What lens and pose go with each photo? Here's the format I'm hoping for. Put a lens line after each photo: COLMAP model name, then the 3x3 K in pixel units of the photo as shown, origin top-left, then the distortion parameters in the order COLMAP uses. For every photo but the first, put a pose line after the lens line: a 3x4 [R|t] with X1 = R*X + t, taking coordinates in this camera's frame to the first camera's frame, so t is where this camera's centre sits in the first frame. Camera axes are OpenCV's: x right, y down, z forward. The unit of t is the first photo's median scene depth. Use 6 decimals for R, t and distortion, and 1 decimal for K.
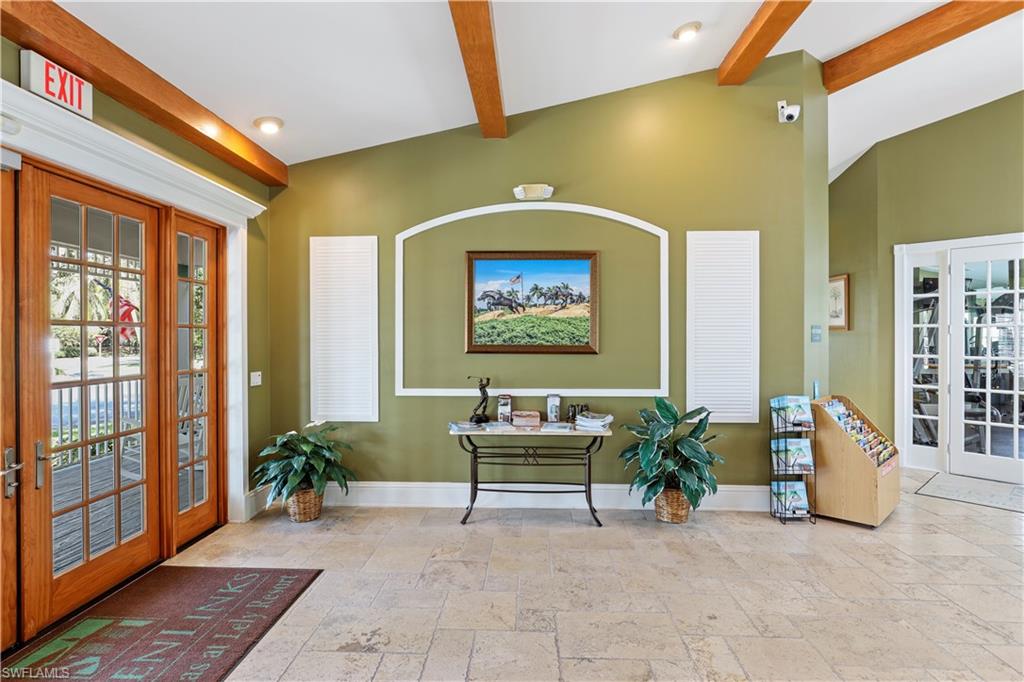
lens RADIAL K [[515.9, 0, 509.0], [0, 515.9, 337.6], [0, 0, 1]] dist [-0.000926, 0.001385]
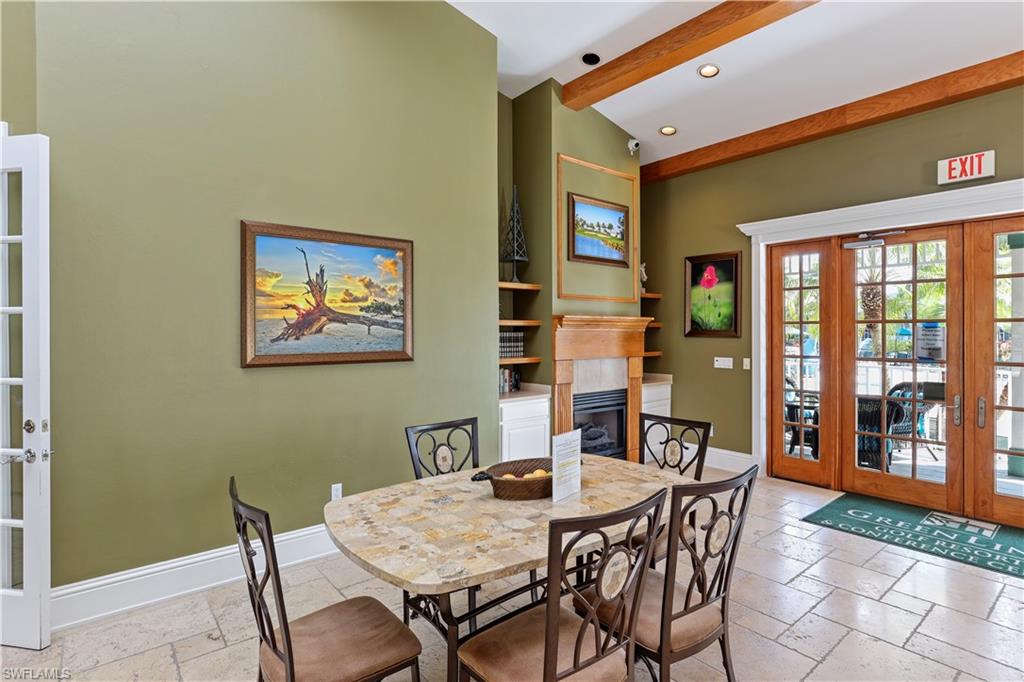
lens RADIAL K [[515.9, 0, 505.1], [0, 515.9, 336.3], [0, 0, 1]] dist [-0.000926, 0.001385]
pose [[-0.741941, 0.011271, -0.670370, 1.242740], [0.007675, 0.999936, 0.008318, 0.005216], [0.670421, 0.001027, -0.741980, 1.235782]]
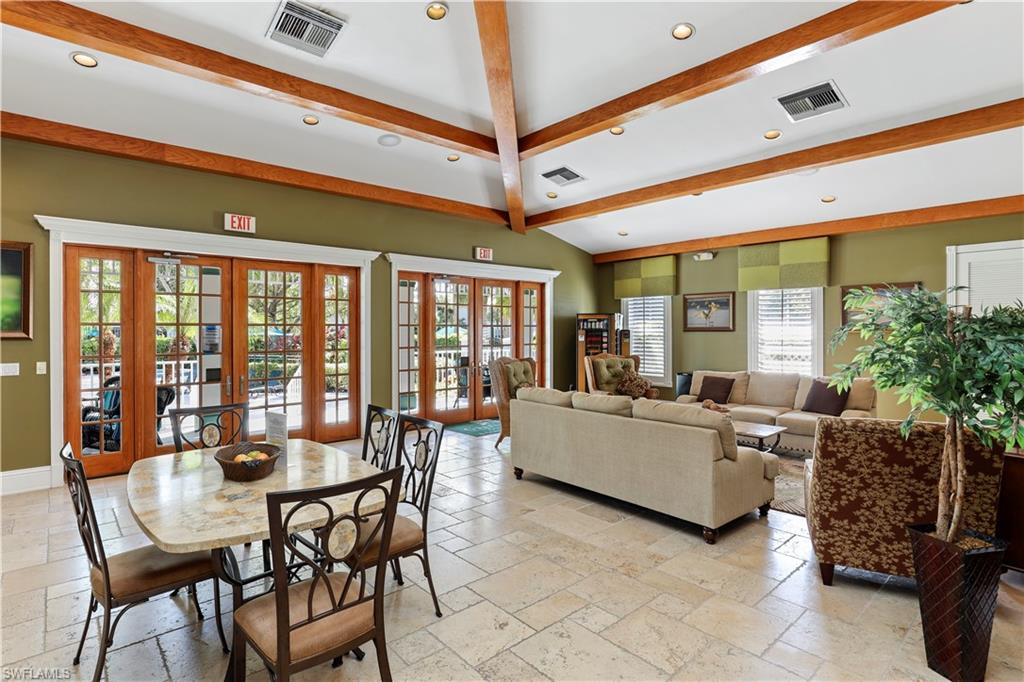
lens RADIAL K [[515.9, 0, 510.4], [0, 515.9, 332.6], [0, 0, 1]] dist [-0.000926, 0.001385]
pose [[0.701888, 0.001573, -0.712285, 1.704449], [0.007471, 0.999926, 0.009571, 0.004115], [0.712248, -0.012039, 0.701825, 0.216199]]
